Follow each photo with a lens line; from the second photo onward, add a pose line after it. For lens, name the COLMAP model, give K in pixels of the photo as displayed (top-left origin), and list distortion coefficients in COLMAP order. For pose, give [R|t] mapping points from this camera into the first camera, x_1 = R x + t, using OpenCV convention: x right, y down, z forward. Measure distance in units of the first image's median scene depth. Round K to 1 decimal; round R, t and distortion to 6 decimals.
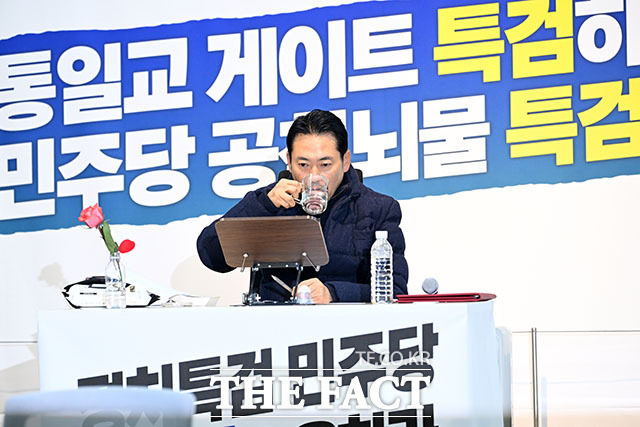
lens RADIAL K [[4285.2, 0, 319.2], [0, 4285.2, 212.6], [0, 0, 1]] dist [-0.464658, 0.000000]
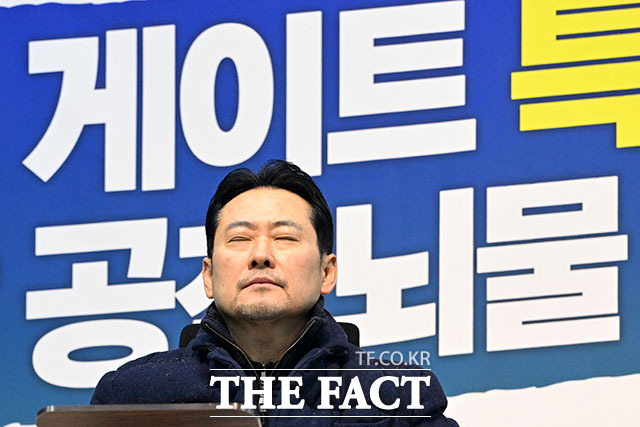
lens RADIAL K [[4285.2, 0, 320.3], [0, 4285.2, 214.3], [0, 0, 1]] dist [-0.464658, 0.000000]
pose [[0.999178, 0.015577, 0.037424, -0.011339], [-0.013954, 0.998967, -0.043238, -0.002565], [-0.038059, 0.042681, 0.998364, 0.533713]]
